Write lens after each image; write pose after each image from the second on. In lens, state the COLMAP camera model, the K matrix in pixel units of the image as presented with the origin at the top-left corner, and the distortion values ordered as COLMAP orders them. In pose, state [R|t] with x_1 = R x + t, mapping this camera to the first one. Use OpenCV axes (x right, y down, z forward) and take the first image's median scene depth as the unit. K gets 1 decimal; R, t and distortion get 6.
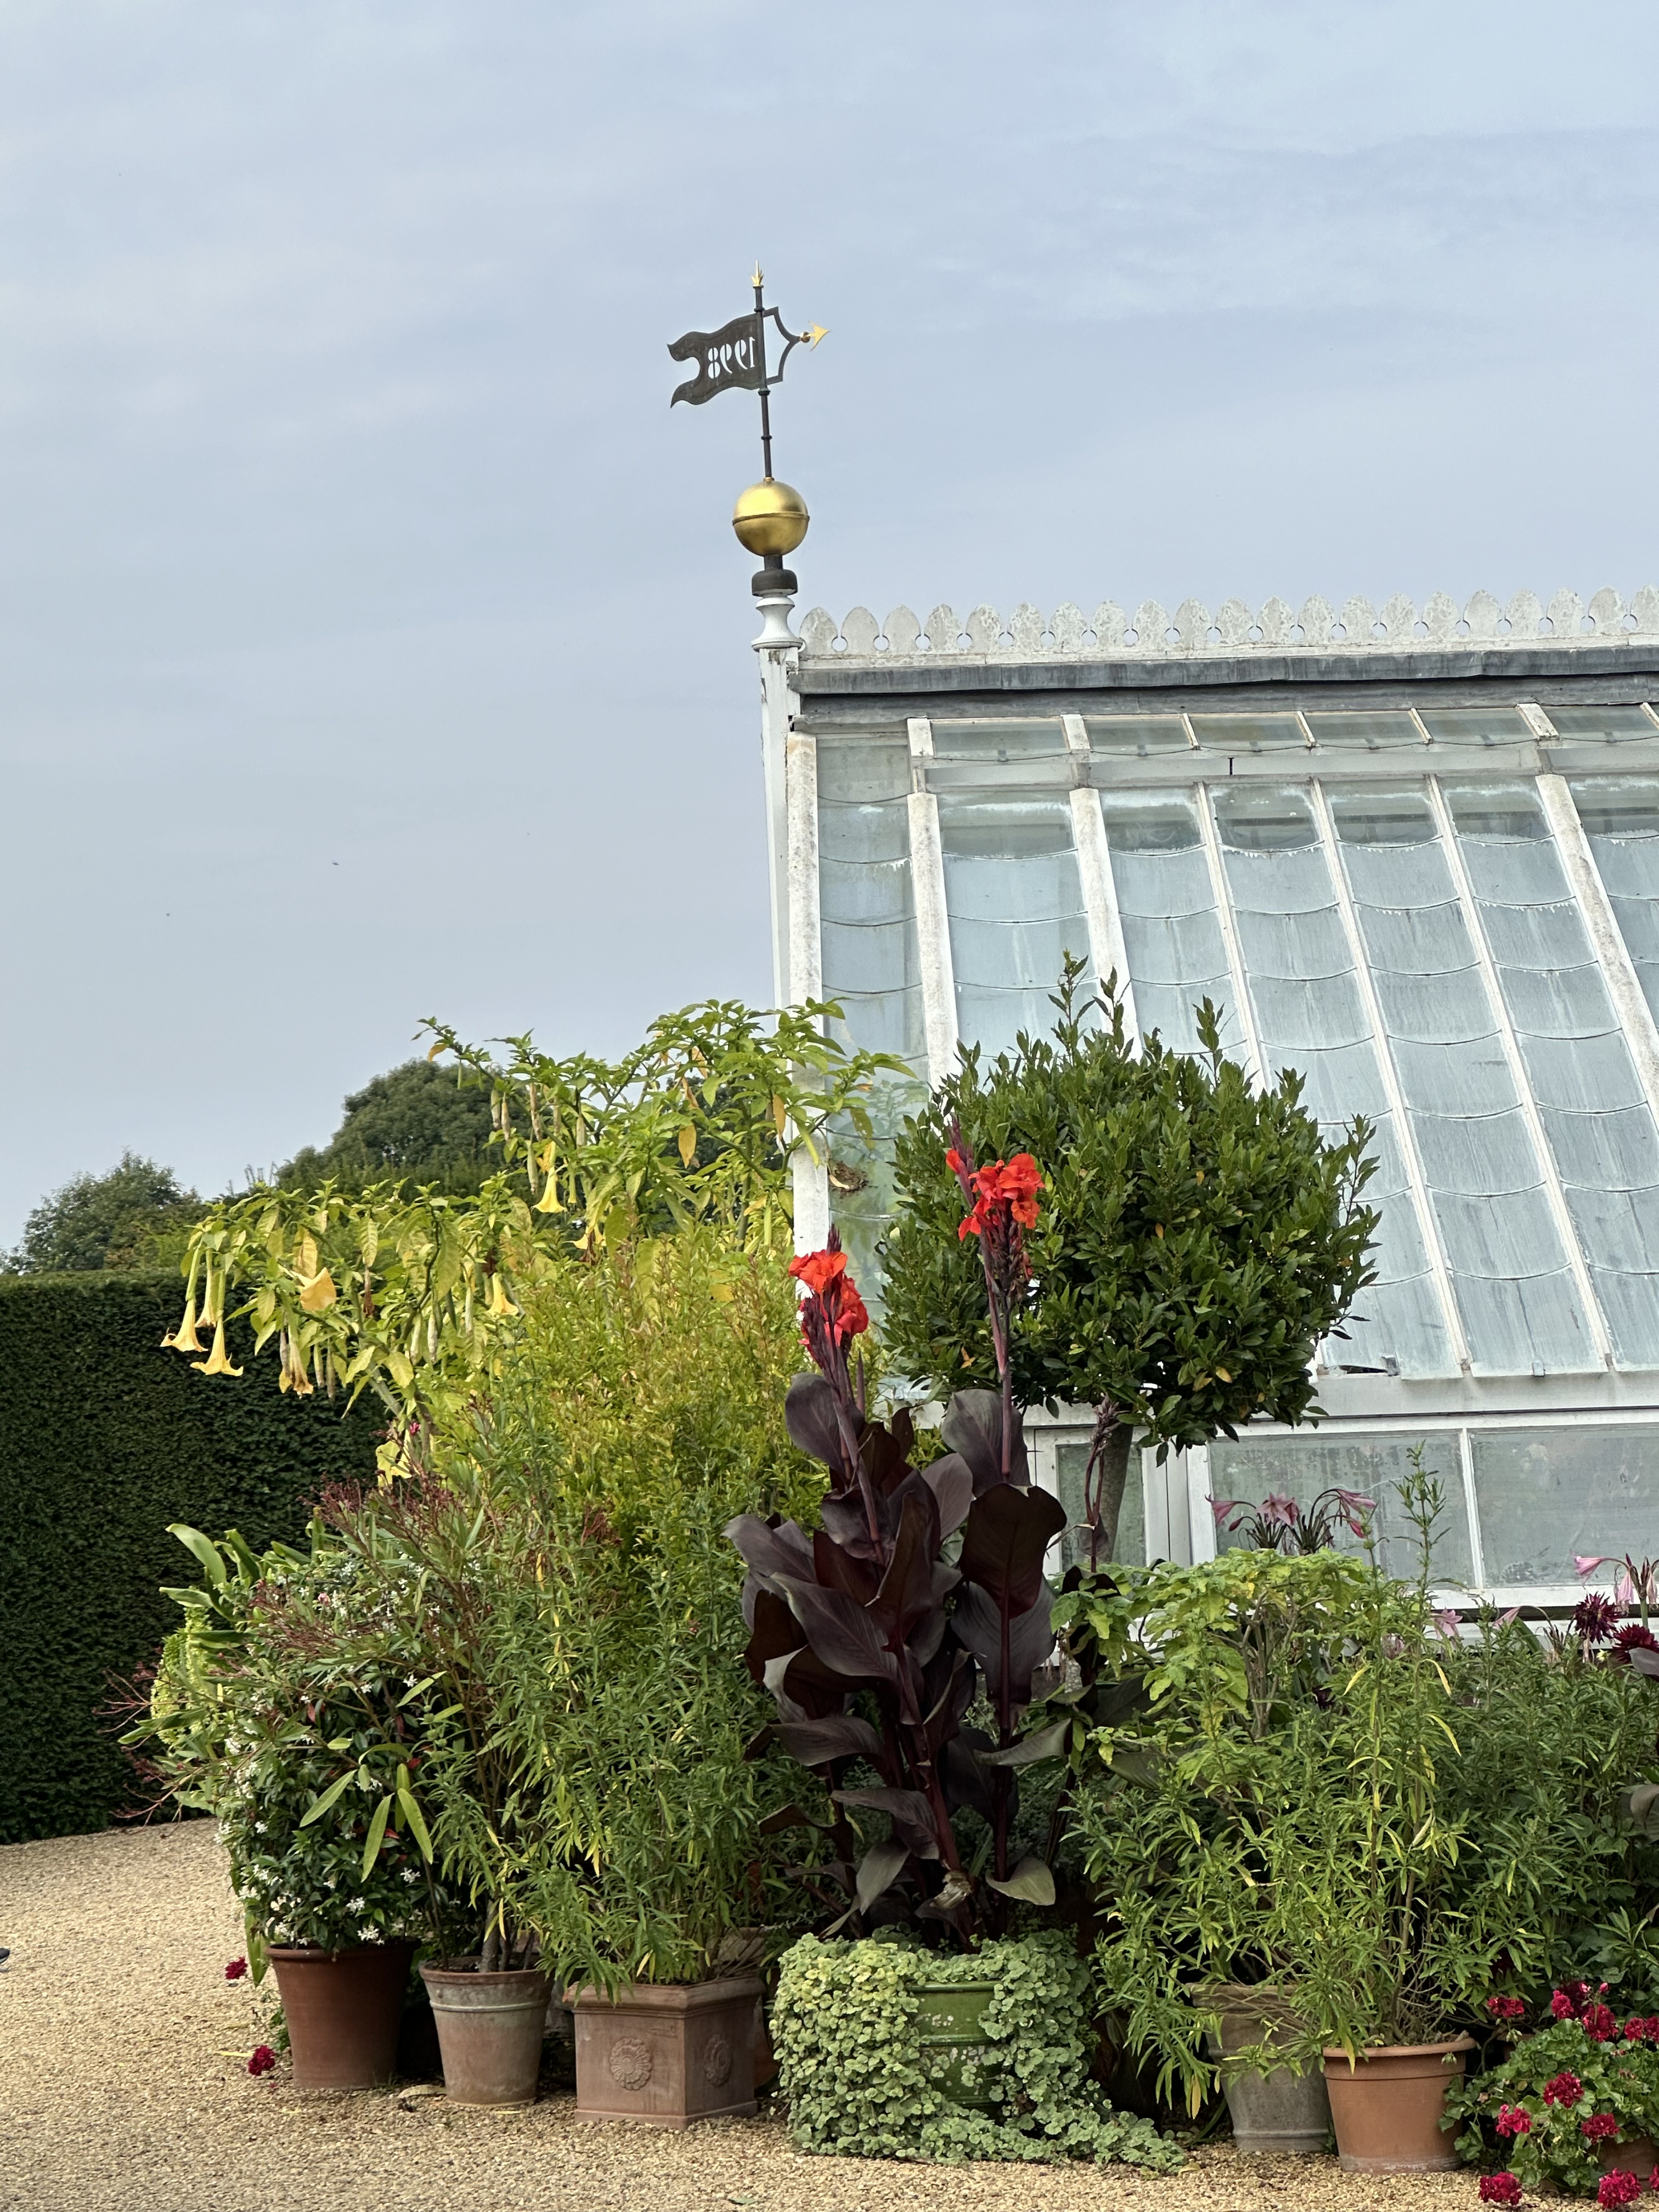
lens RADIAL K [[5735.0, 0, 829.2], [0, 5735.0, 1105.8], [0, 0, 1]] dist [-0.034671, 0.000000]
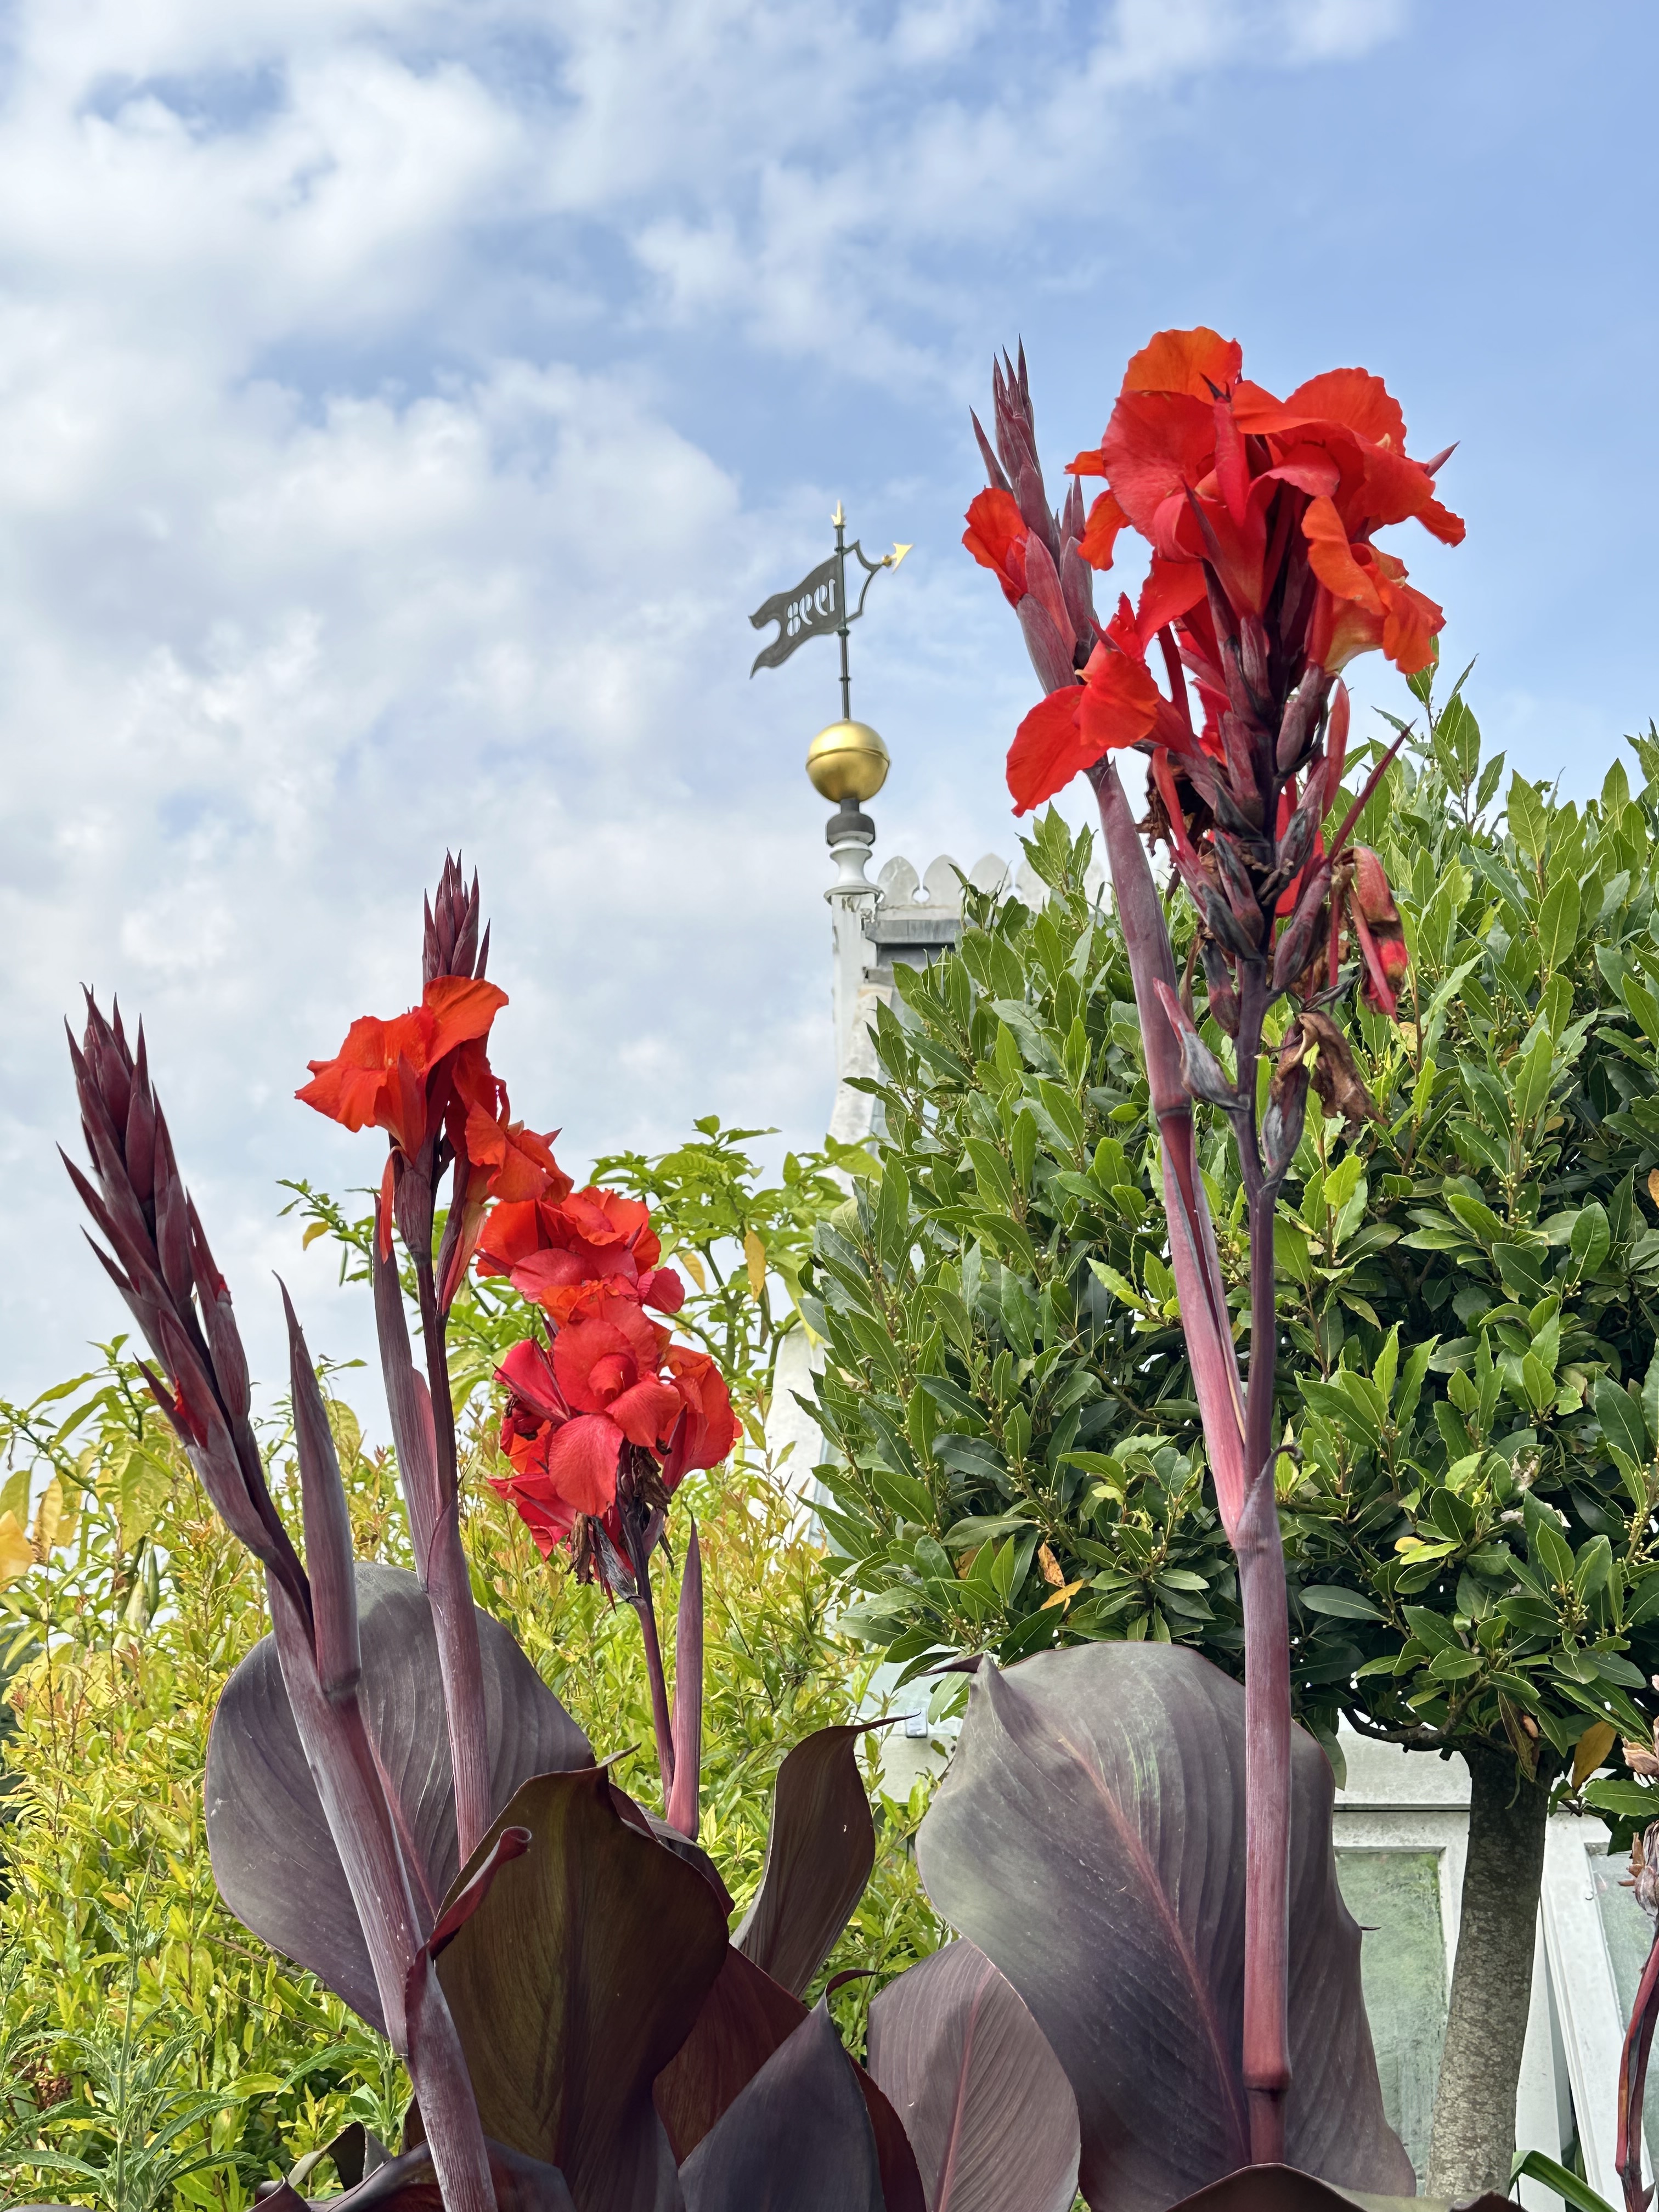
lens RADIAL K [[2652.5, 0, 834.6], [0, 2652.5, 1106.0], [0, 0, 1]] dist [0.188420, 0.000000]
pose [[0.998014, 0.005634, -0.062733, 0.014665], [-0.017577, 0.981334, -0.191506, 0.032930], [0.060483, 0.192228, 0.979485, 0.596526]]
